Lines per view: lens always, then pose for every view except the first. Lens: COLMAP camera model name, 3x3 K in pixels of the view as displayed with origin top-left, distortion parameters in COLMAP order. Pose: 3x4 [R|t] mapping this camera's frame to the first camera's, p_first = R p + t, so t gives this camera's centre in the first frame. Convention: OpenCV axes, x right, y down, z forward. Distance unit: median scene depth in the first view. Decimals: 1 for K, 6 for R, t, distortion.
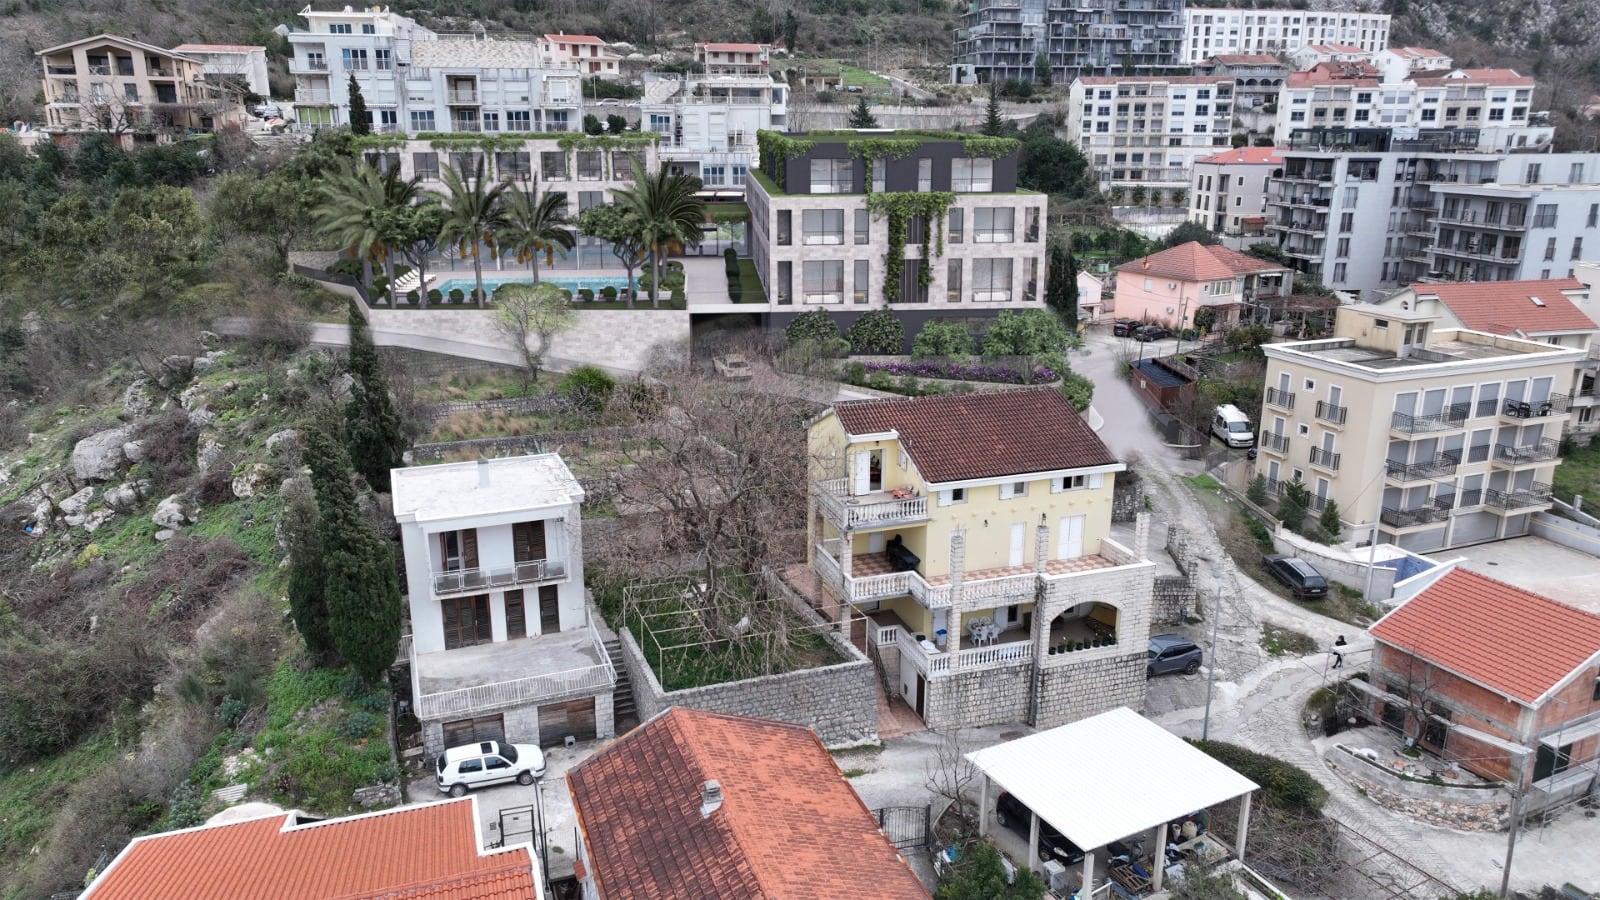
lens RADIAL K [[1164.4, 0, 800.0], [0, 1164.4, 450.0], [0, 0, 1]] dist [0.014724, 0.012900]
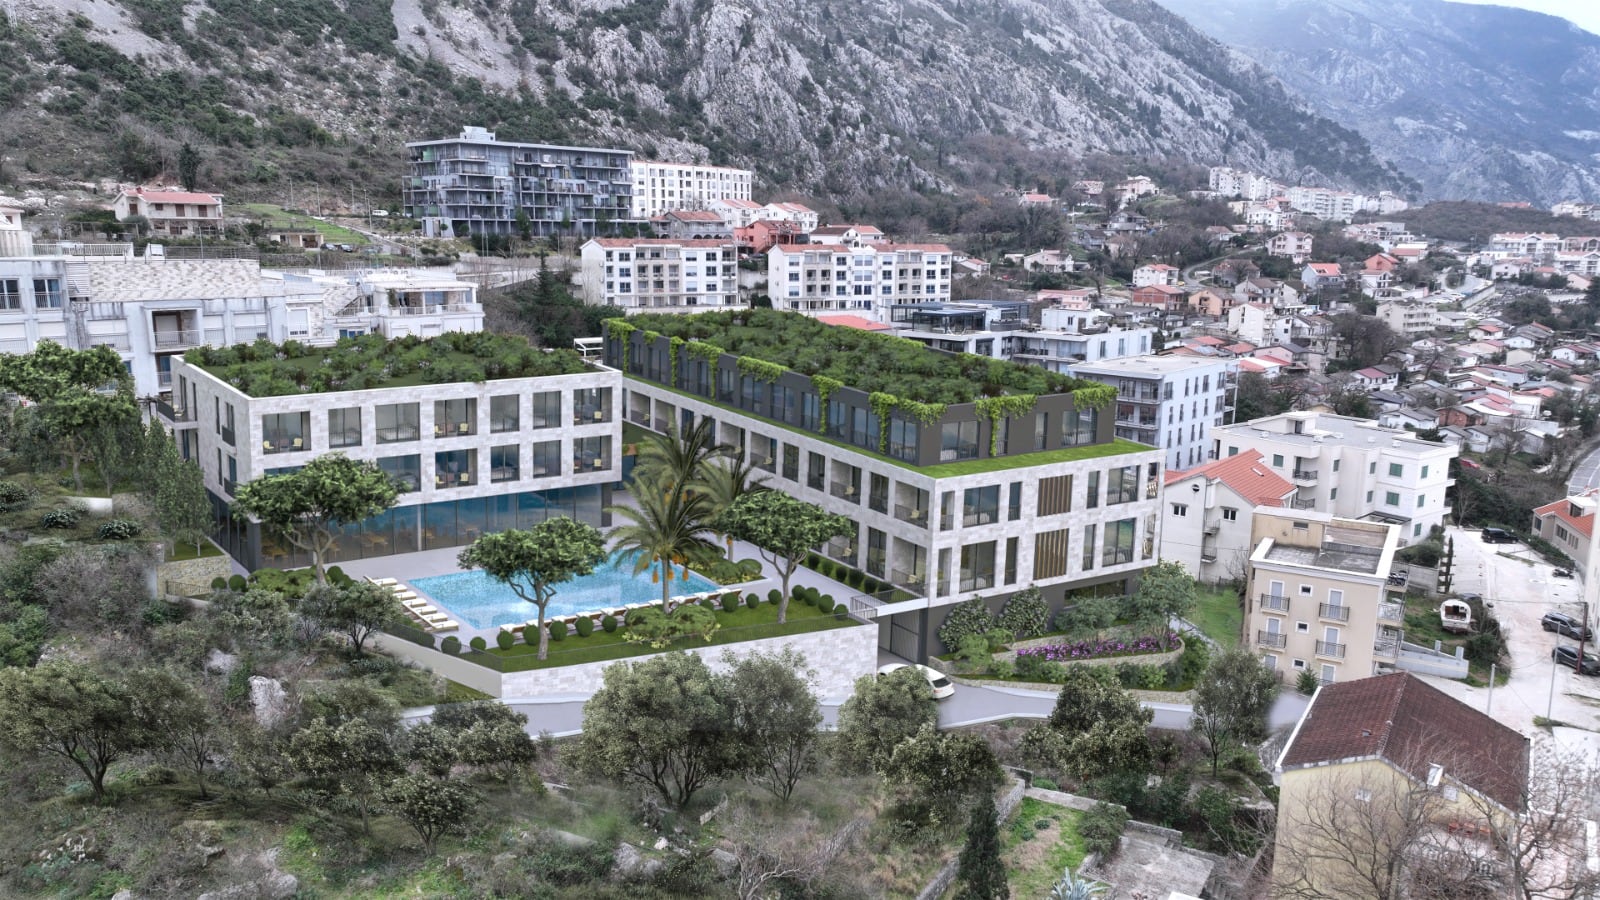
lens RADIAL K [[1164.4, 0, 800.0], [0, 1164.4, 450.0], [0, 0, 1]] dist [0.014724, 0.012900]
pose [[0.795653, -0.112405, 0.595232, -0.240591], [0.158298, 0.987070, -0.025197, -0.088972], [-0.584703, 0.114272, 0.803159, 0.115706]]
